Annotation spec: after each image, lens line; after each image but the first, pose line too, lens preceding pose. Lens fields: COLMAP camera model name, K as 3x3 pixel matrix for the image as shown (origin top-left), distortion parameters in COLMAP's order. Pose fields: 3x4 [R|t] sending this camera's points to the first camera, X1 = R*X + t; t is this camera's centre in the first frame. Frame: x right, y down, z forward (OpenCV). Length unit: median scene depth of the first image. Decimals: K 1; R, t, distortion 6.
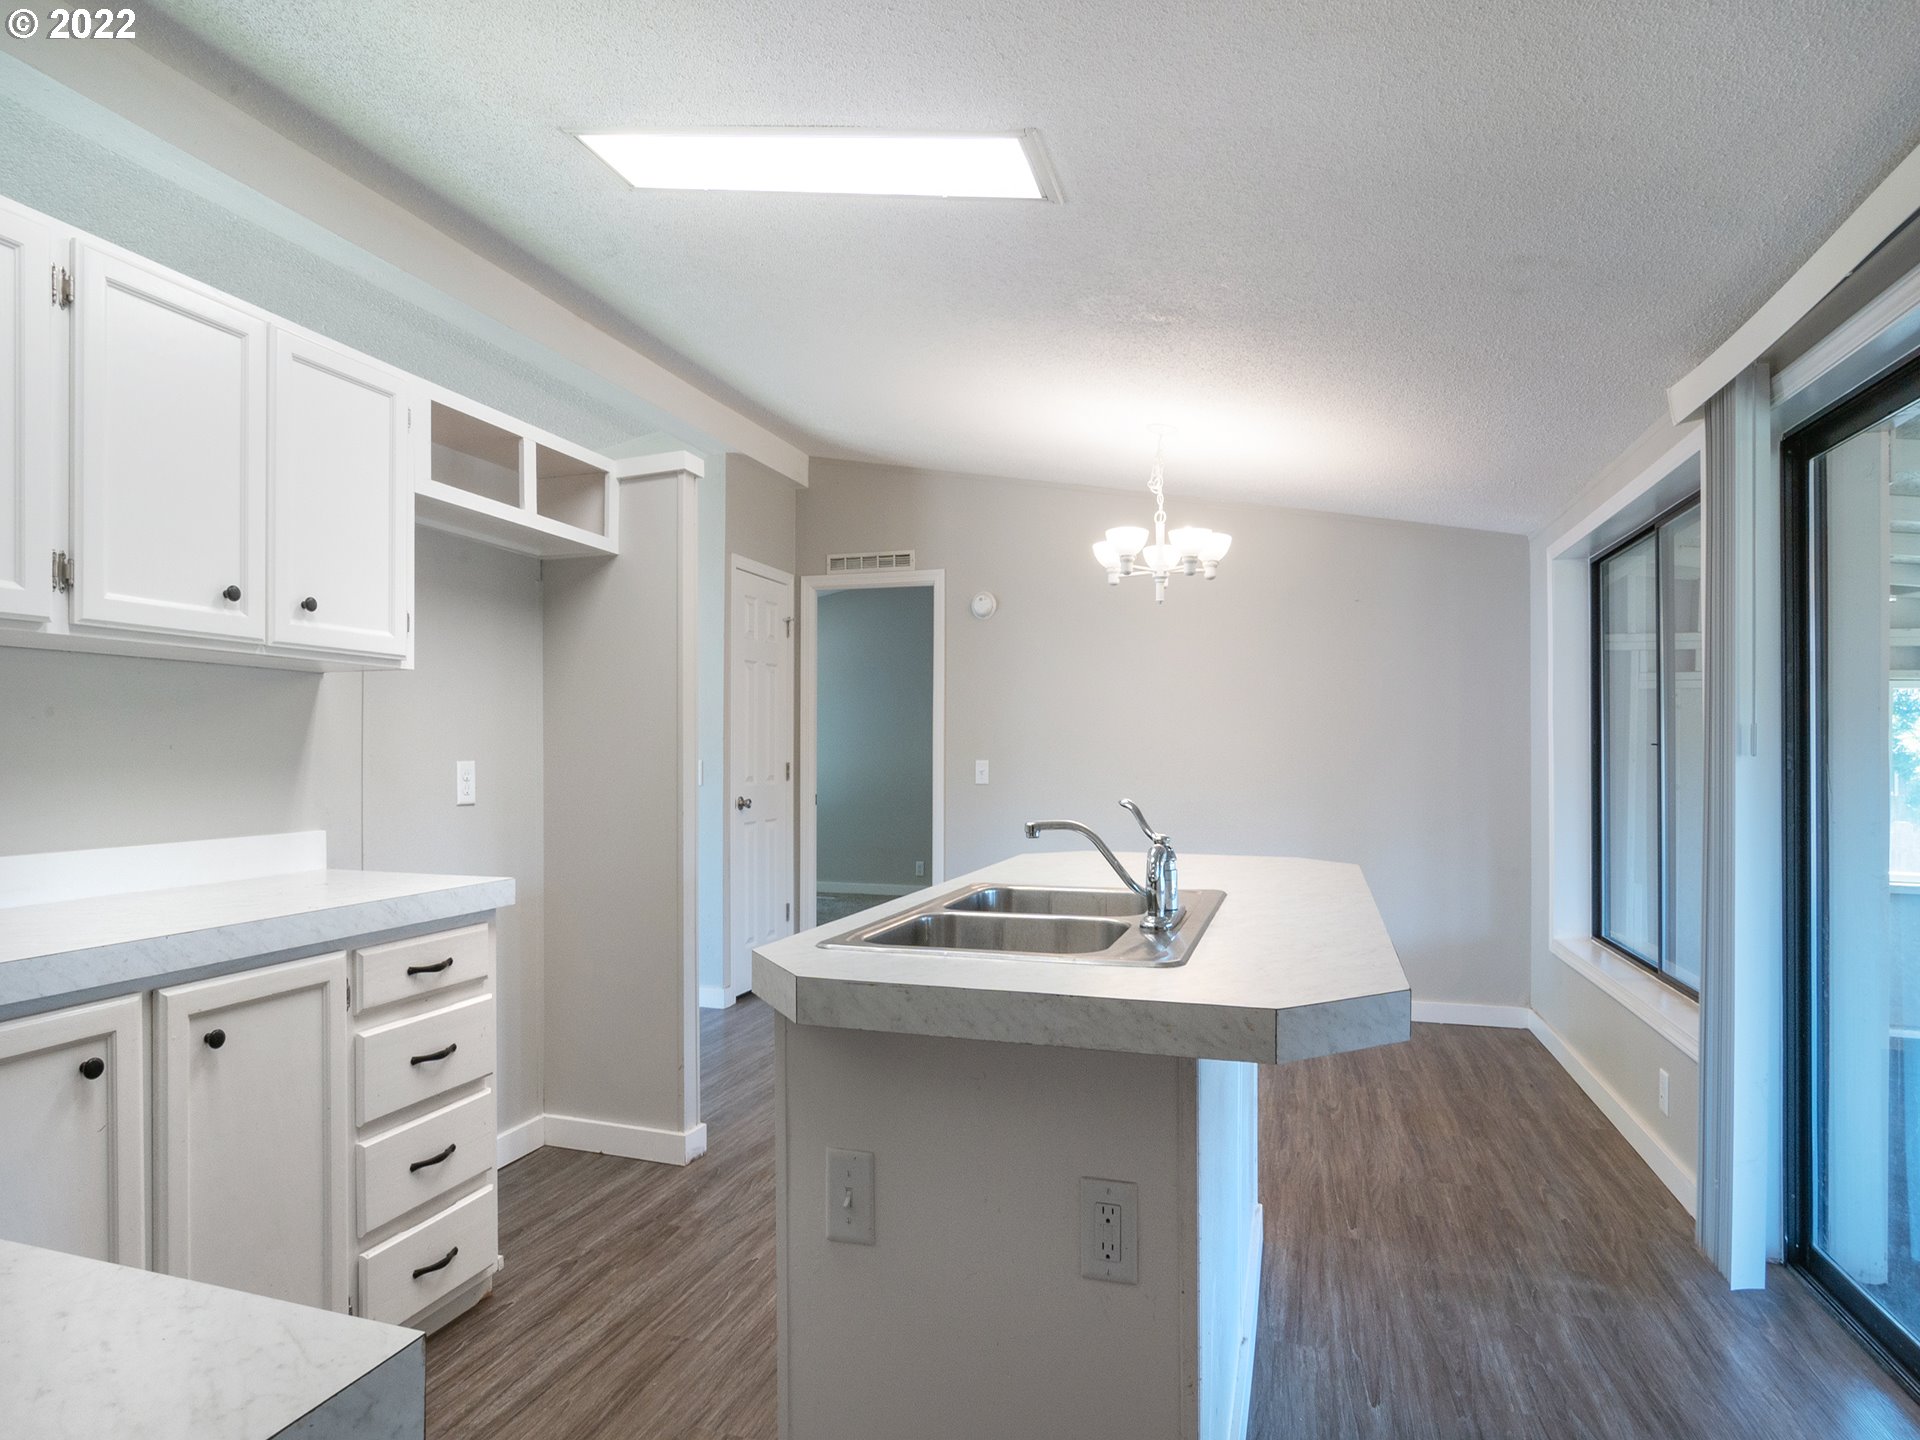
lens RADIAL K [[1222.4, 0, 958.5], [0, 1222.4, 762.1], [0, 0, 1]] dist [0.000780, 0.000788]
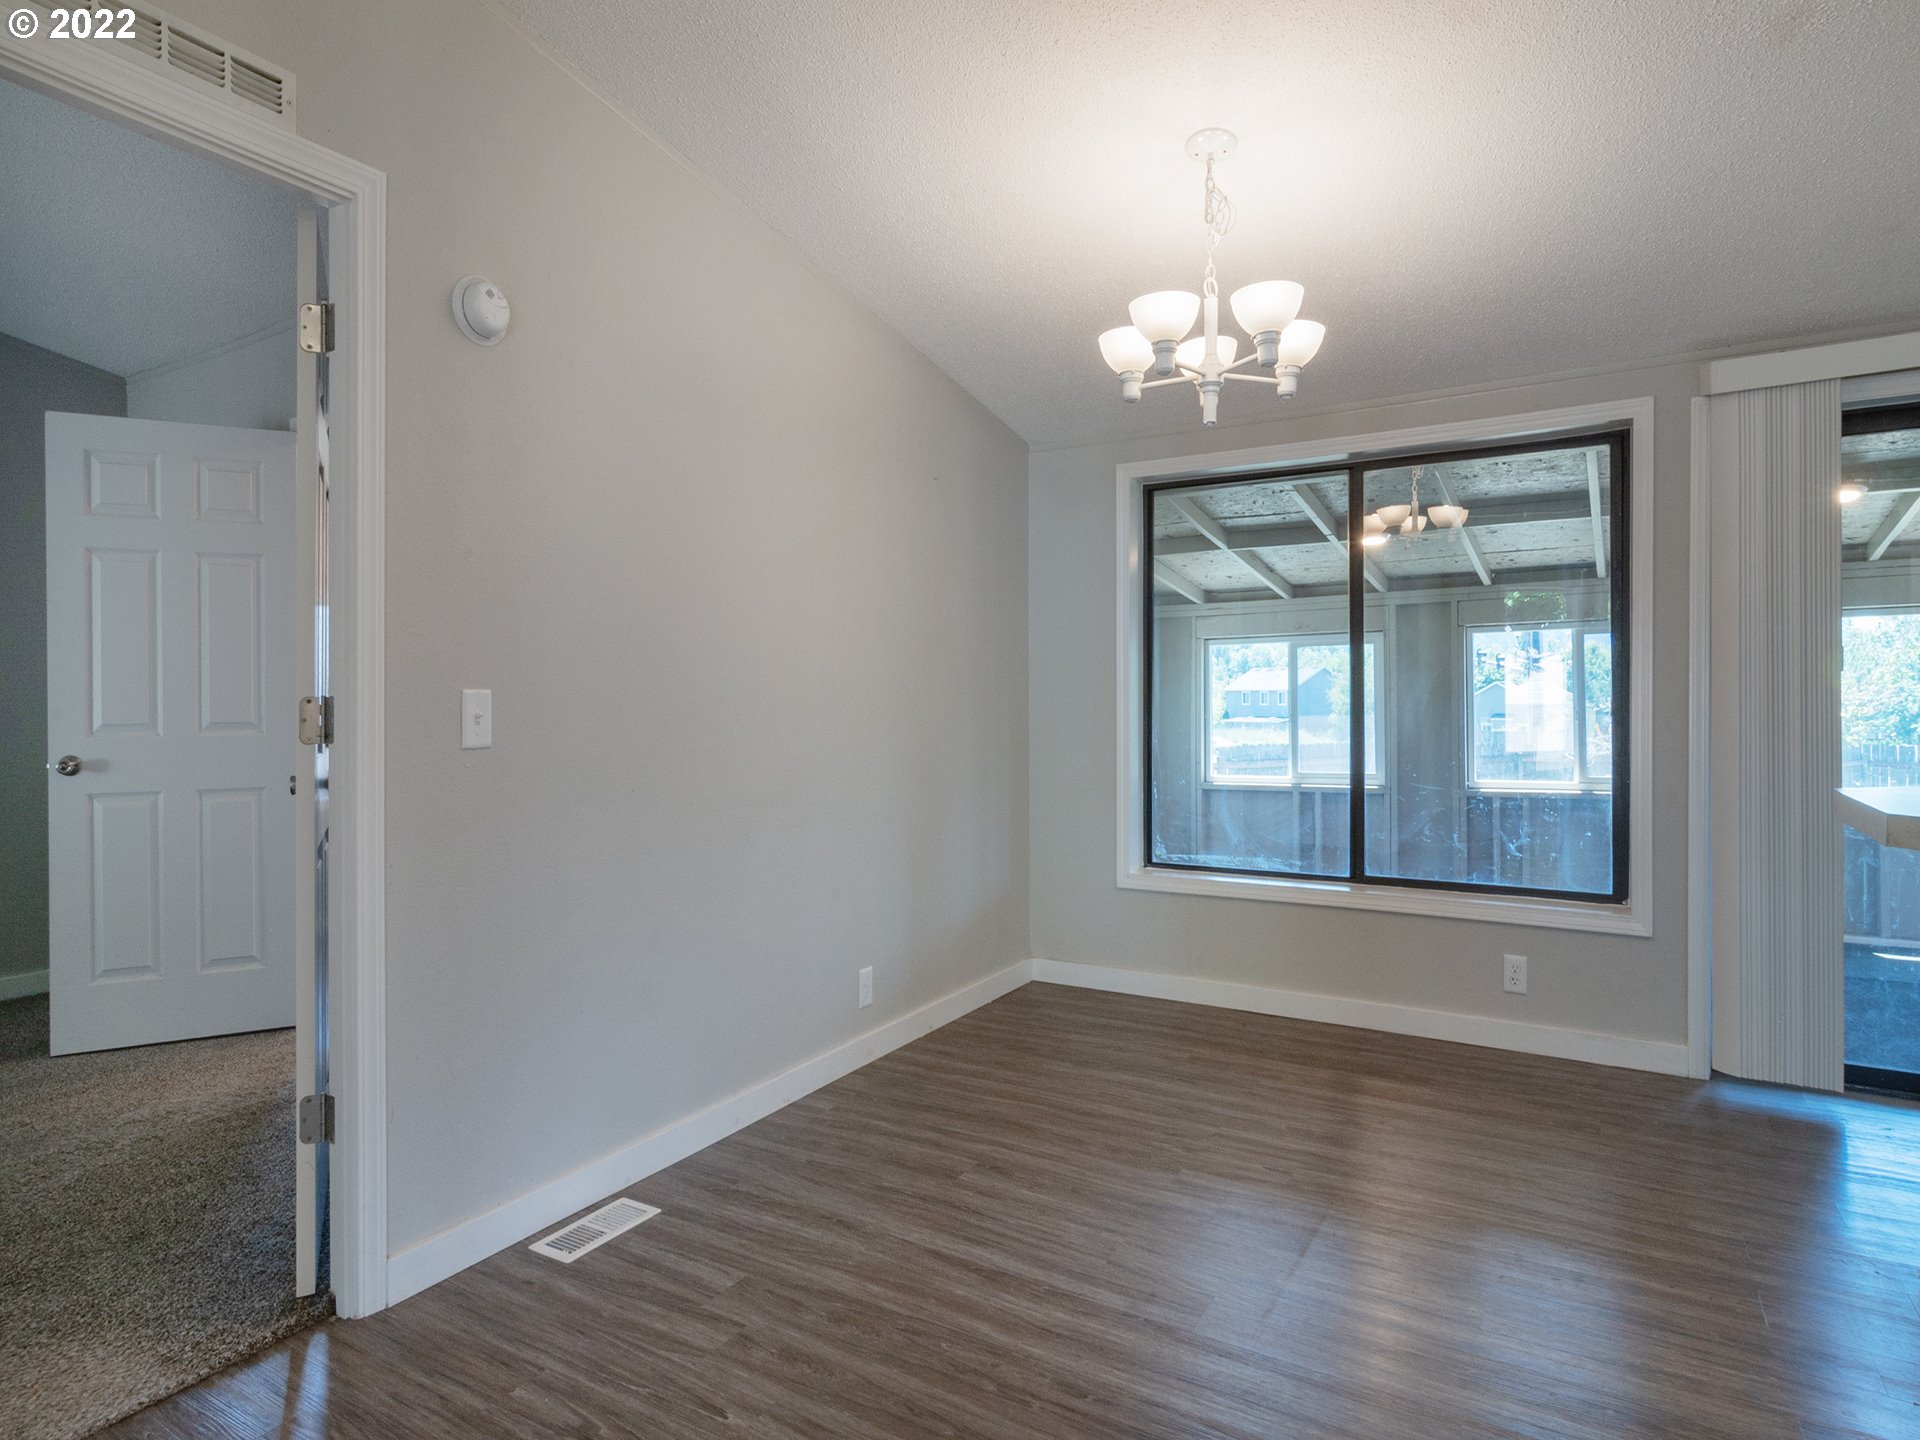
lens RADIAL K [[1102.9, 0, 958.7], [0, 1102.9, 701.2], [0, 0, 1]] dist [-0.002102, 0.008752]
pose [[0.193206, -0.006582, 0.981136, -0.390535], [0.014061, 0.999893, 0.003939, 0.004137], [-0.981057, 0.013034, 0.193278, 0.973835]]
